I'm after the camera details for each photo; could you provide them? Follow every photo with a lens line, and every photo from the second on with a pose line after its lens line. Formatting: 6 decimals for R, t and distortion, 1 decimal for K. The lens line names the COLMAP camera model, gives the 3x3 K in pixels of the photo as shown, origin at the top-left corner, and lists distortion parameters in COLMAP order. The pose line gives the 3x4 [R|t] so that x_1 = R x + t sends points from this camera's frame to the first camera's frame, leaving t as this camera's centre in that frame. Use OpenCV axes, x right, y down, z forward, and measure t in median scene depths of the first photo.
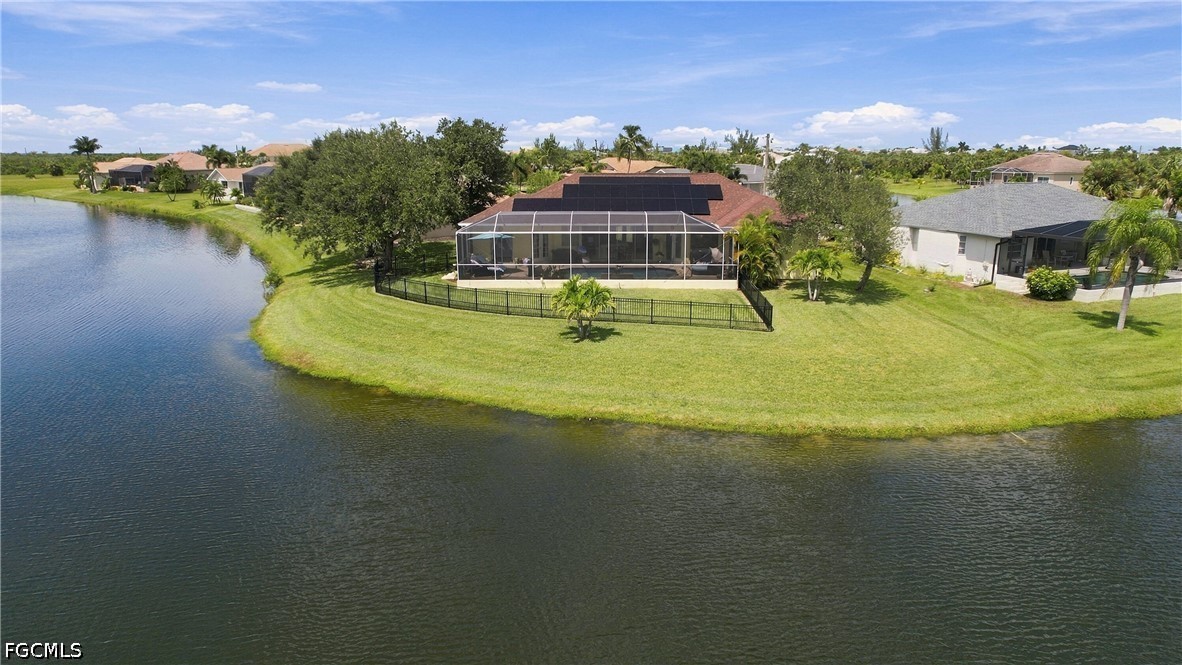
lens RADIAL K [[777.5, 0, 584.3], [0, 777.5, 335.0], [0, 0, 1]] dist [-0.034543, 0.014623]
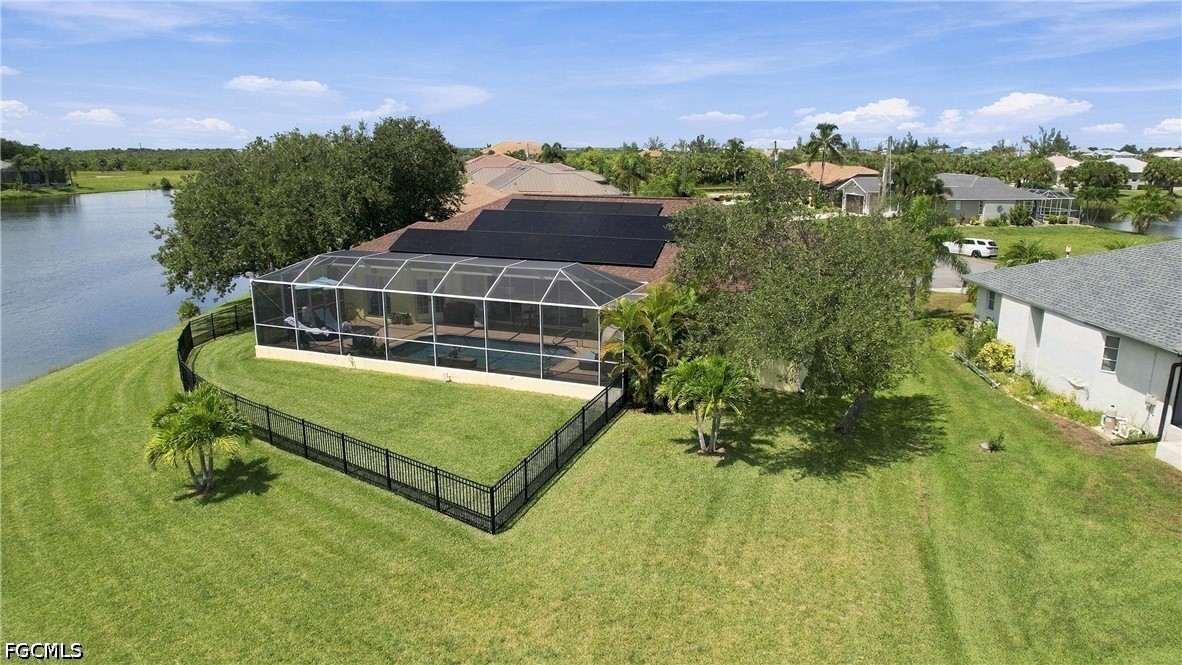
lens RADIAL K [[777.5, 0, 588.7], [0, 777.5, 333.9], [0, 0, 1]] dist [-0.034543, 0.014623]
pose [[0.934293, 0.083781, -0.346521, 0.281758], [-0.083337, 0.996390, 0.016211, -0.090156], [0.346628, 0.013732, 0.937902, 0.331370]]
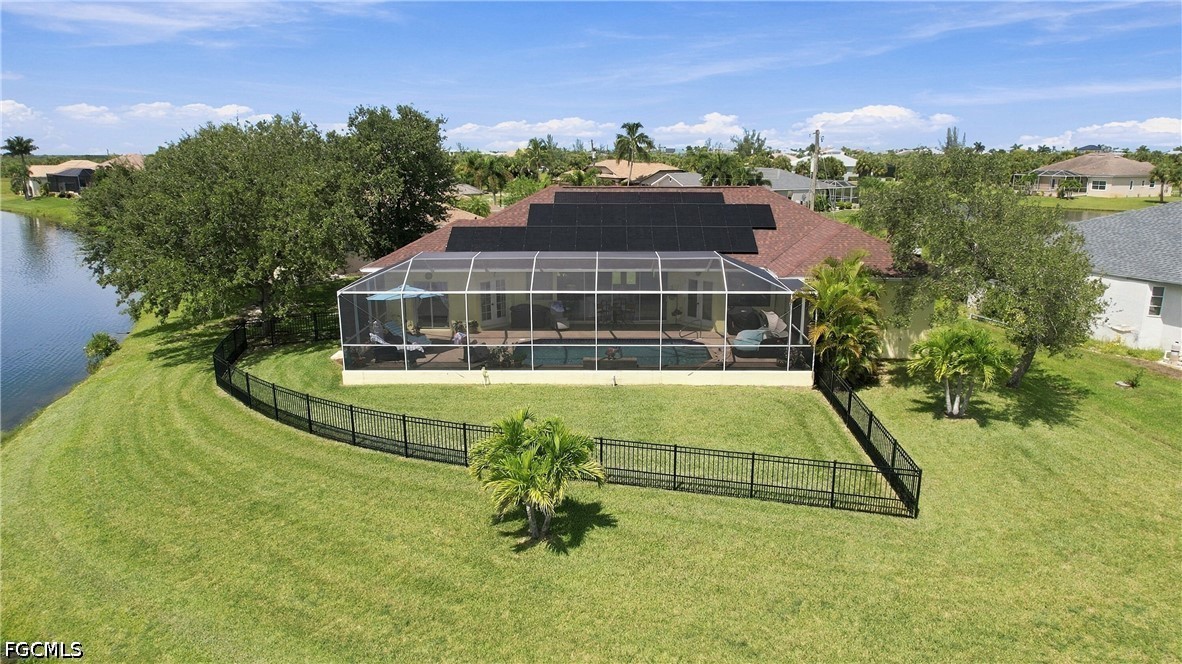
lens RADIAL K [[777.5, 0, 589.0], [0, 777.5, 332.1], [0, 0, 1]] dist [-0.034543, 0.014623]
pose [[0.999987, -0.002135, 0.004594, 0.017790], [0.002152, 0.999990, -0.003821, -0.074267], [-0.004586, 0.003831, 0.999982, 0.307122]]
